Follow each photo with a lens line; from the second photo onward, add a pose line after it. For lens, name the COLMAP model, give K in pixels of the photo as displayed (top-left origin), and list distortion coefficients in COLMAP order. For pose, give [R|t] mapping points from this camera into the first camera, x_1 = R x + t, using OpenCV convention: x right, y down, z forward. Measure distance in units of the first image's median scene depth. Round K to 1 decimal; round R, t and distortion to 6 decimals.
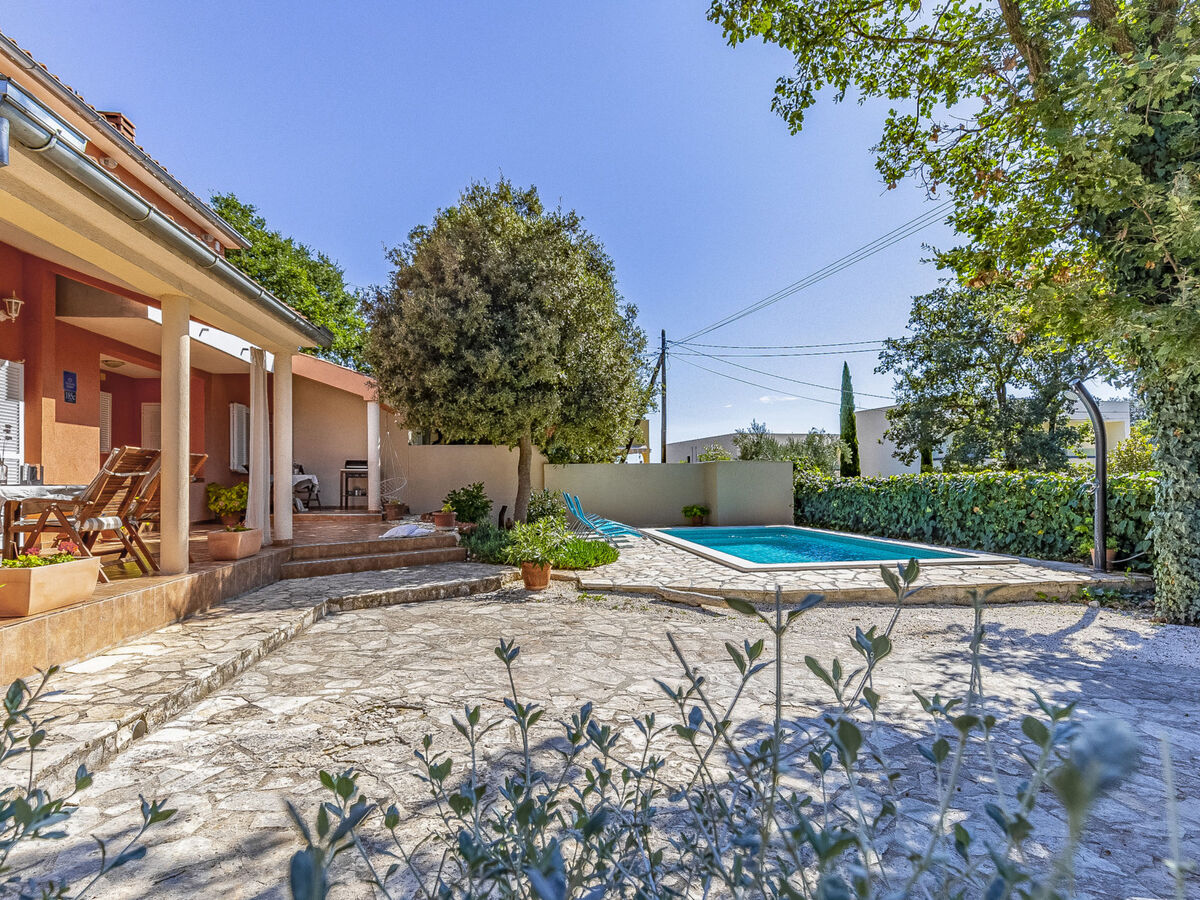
lens RADIAL K [[654.7, 0, 593.2], [0, 654.7, 493.5], [0, 0, 1]] dist [0.005143, -0.000382]
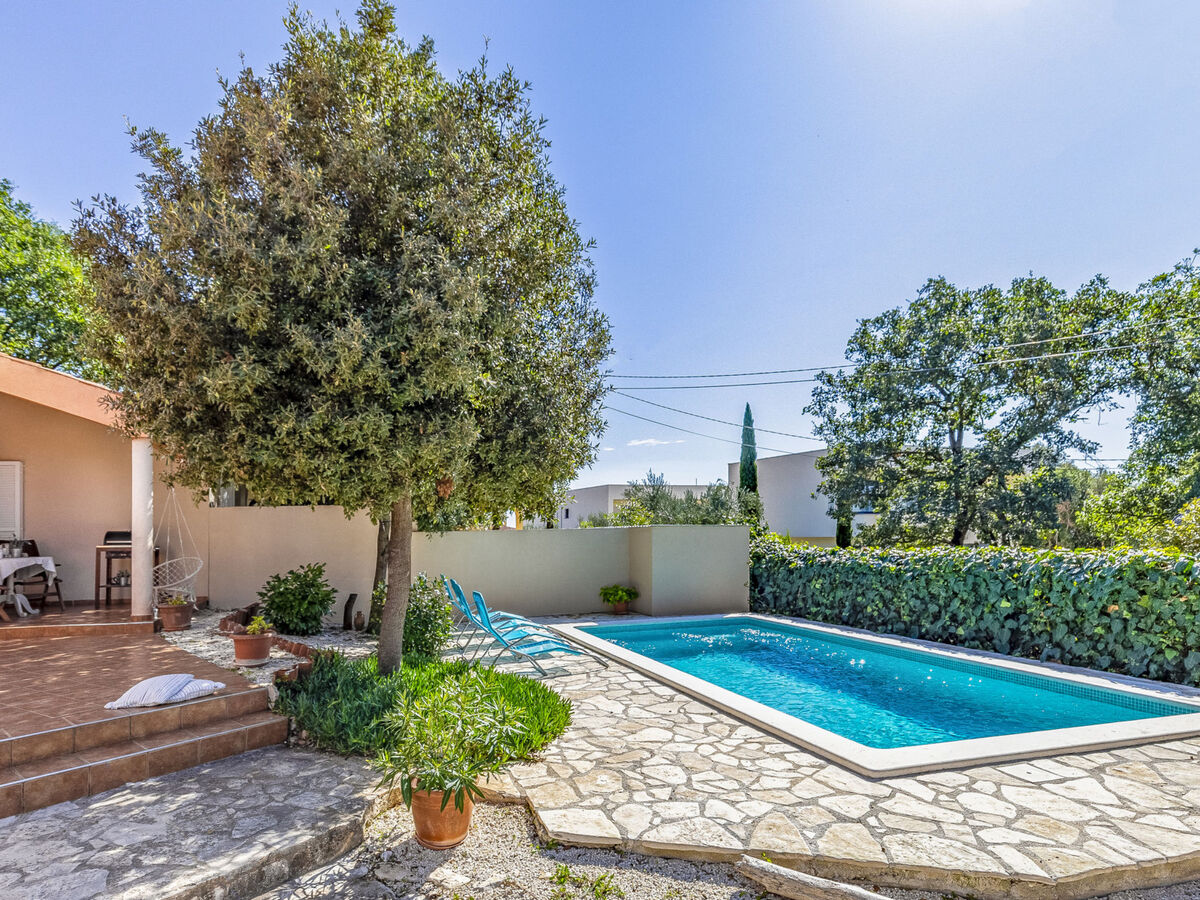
lens RADIAL K [[654.7, 0, 514.0], [0, 654.7, 538.5], [0, 0, 1]] dist [0.005143, -0.000382]
pose [[0.993142, -0.007474, 0.116679, -0.080690], [0.008576, 0.999923, -0.008944, -0.047691], [-0.116603, 0.009883, 0.993129, 0.449098]]
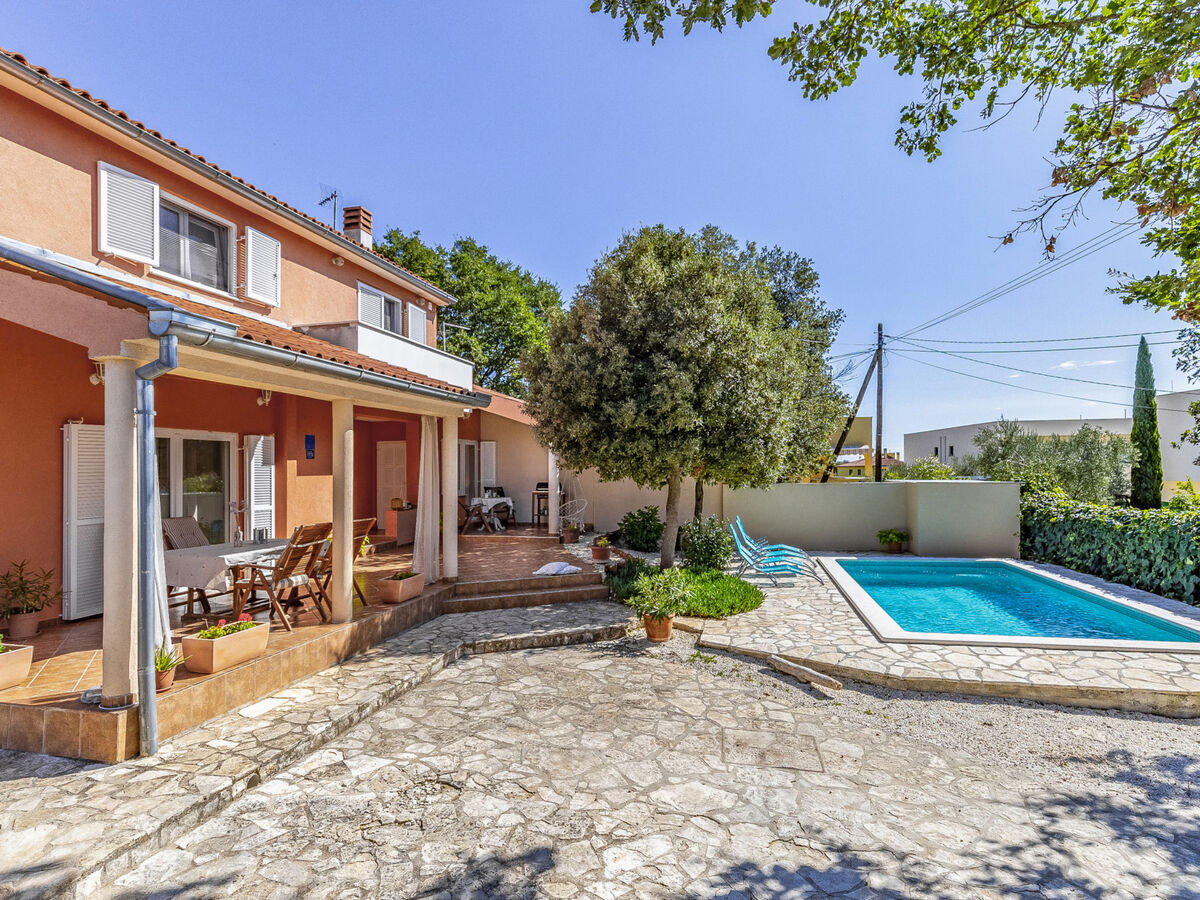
lens RADIAL K [[654.7, 0, 586.8], [0, 654.7, 487.2], [0, 0, 1]] dist [0.005143, -0.000382]
pose [[0.931220, 0.007968, -0.364370, 0.146299], [-0.001387, 0.999831, 0.018320, -0.091354], [0.364454, -0.016554, 0.931074, 0.004218]]
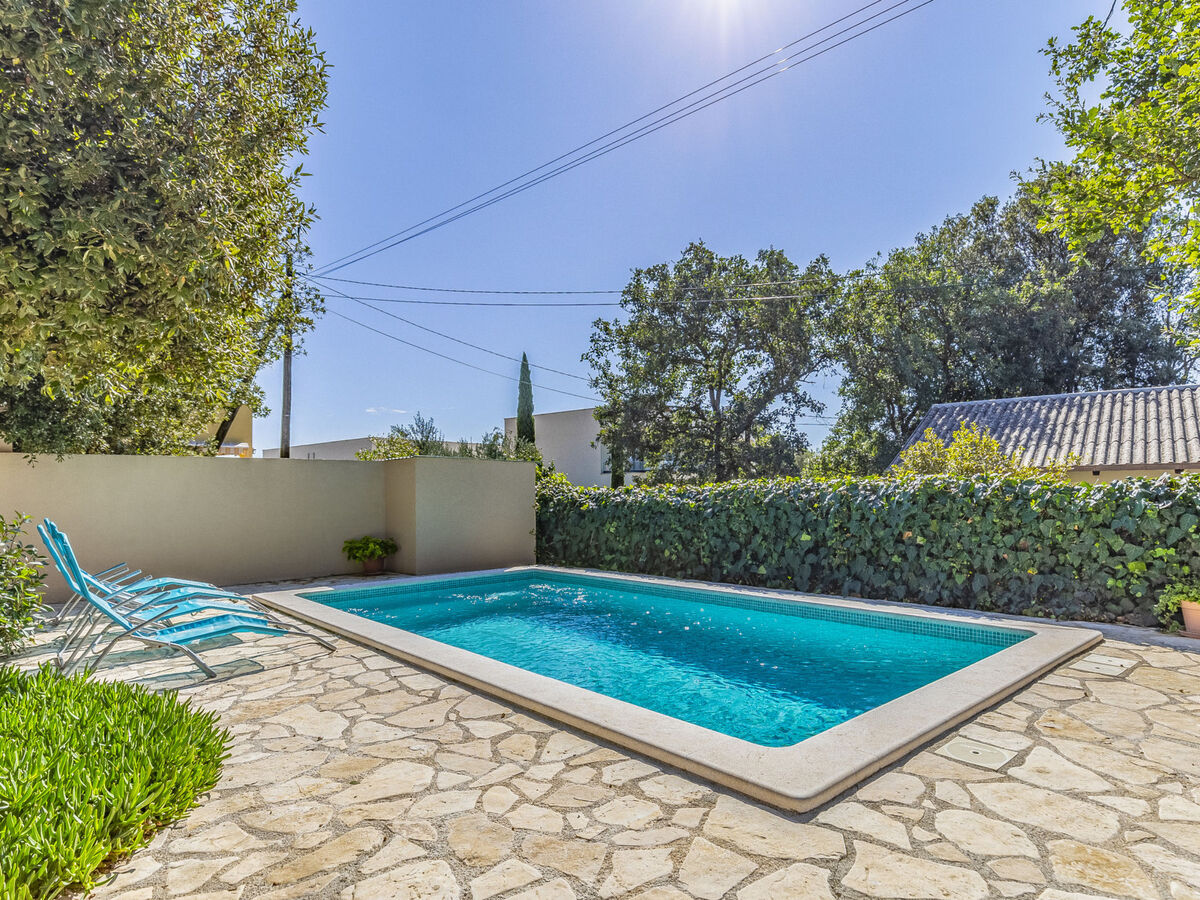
lens RADIAL K [[663.5, 0, 620.2], [0, 663.5, 503.4], [0, 0, 1]] dist [0.013504, 0.000054]
pose [[0.819468, -0.003350, 0.573115, 0.009823], [0.010994, 0.999891, -0.009876, -0.003245], [-0.573020, 0.014393, 0.819415, 0.681541]]
